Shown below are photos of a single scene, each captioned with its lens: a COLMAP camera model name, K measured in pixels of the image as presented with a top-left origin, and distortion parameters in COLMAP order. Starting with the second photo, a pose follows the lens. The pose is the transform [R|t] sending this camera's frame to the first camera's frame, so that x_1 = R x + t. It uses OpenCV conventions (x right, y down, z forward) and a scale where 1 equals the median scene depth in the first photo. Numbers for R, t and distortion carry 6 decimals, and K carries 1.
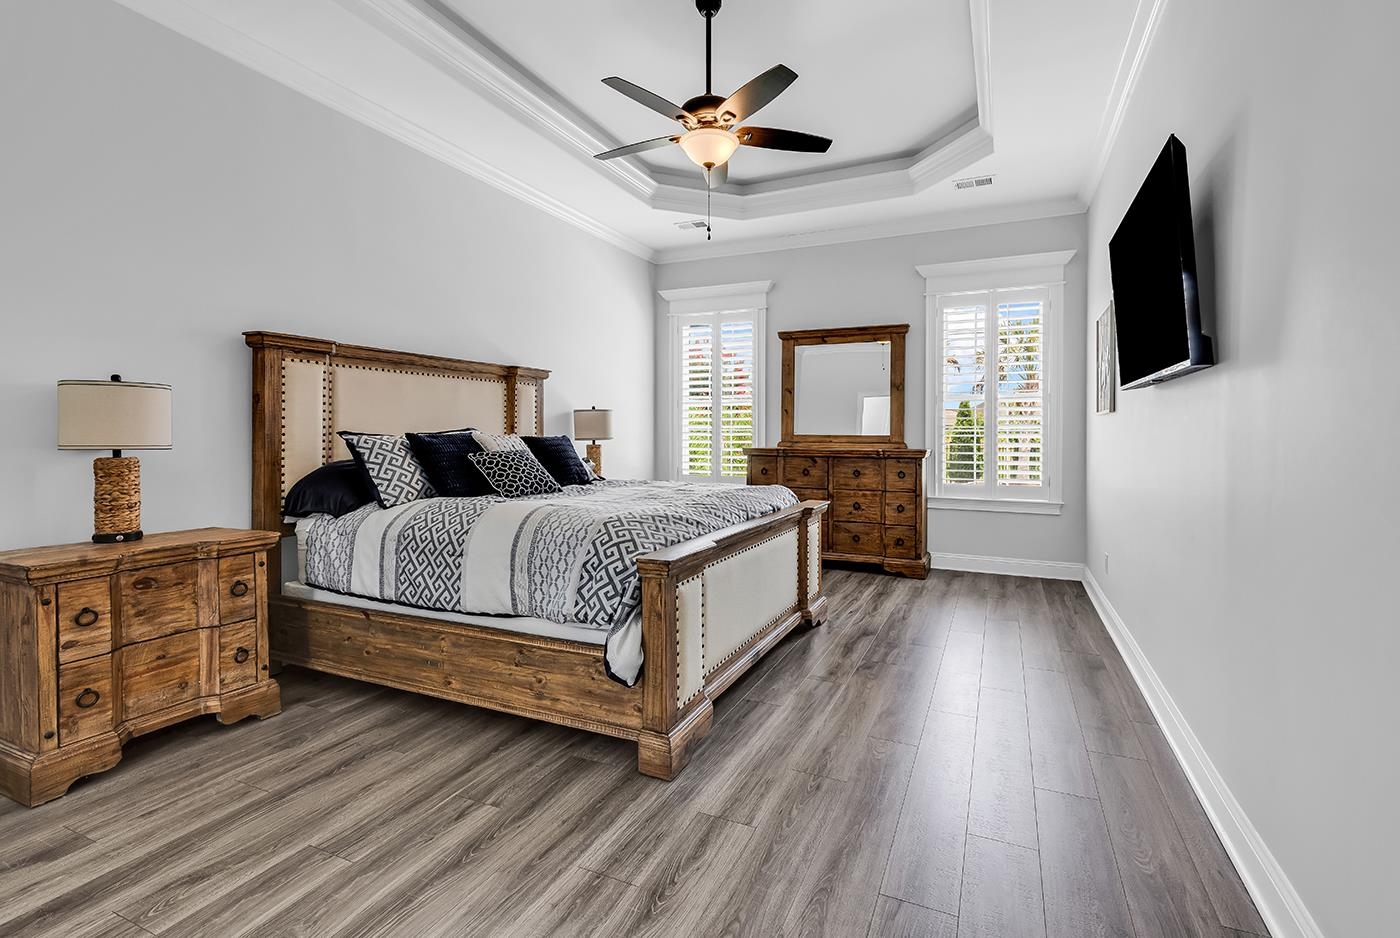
lens RADIAL K [[650.3, 0, 702.1], [0, 650.3, 446.2], [0, 0, 1]] dist [0.001591, 0.000163]
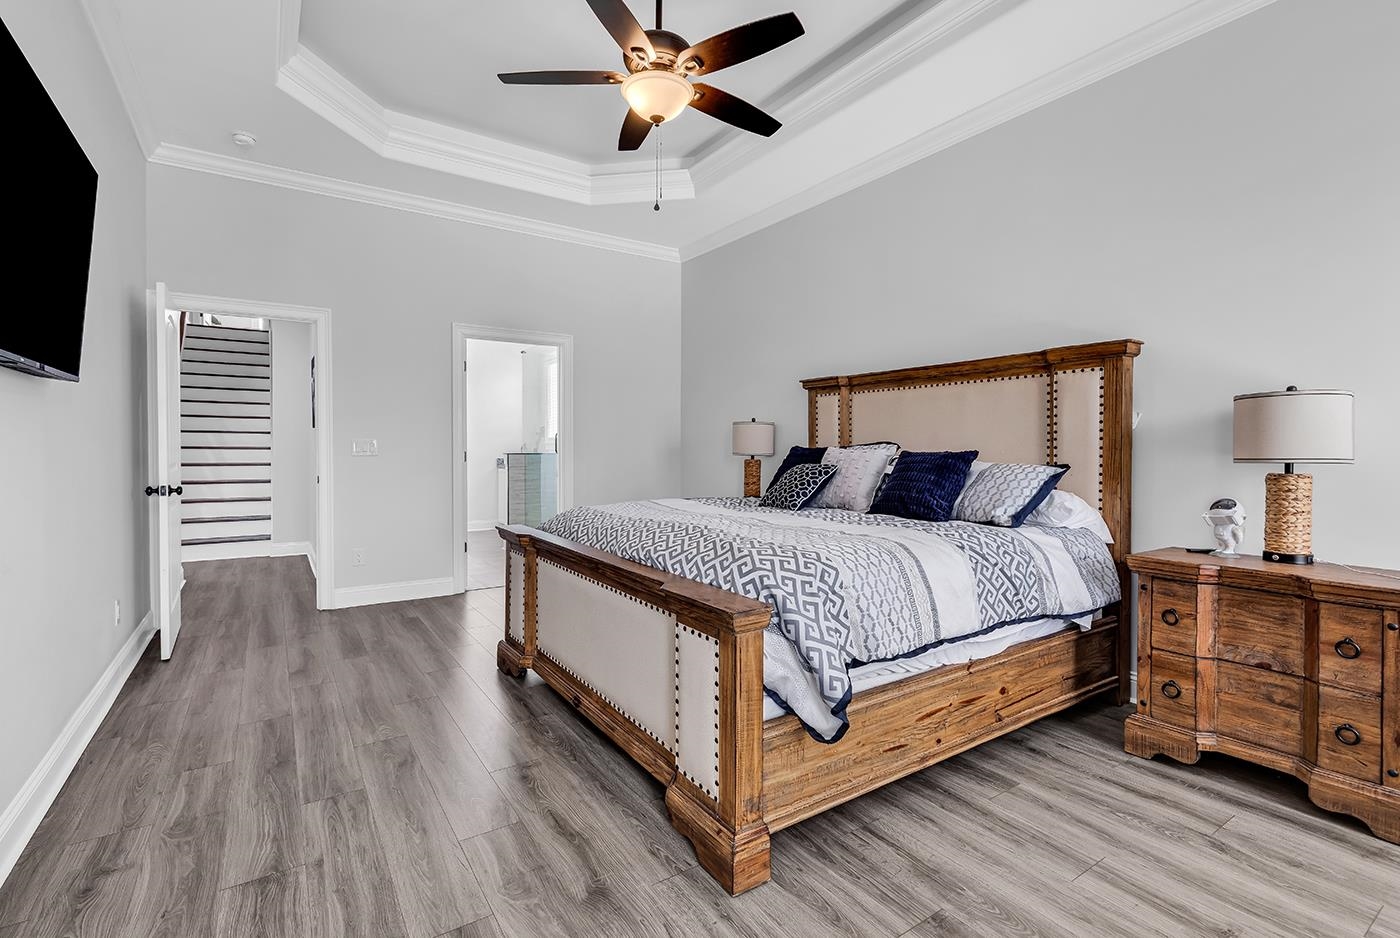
lens RADIAL K [[650.3, 0, 702.1], [0, 650.3, 446.2], [0, 0, 1]] dist [0.001591, 0.000163]
pose [[-0.531908, -0.001476, -0.846801, 0.594226], [-0.017442, 0.999805, 0.009213, -0.025537], [0.846622, 0.019671, -0.531830, 1.293513]]
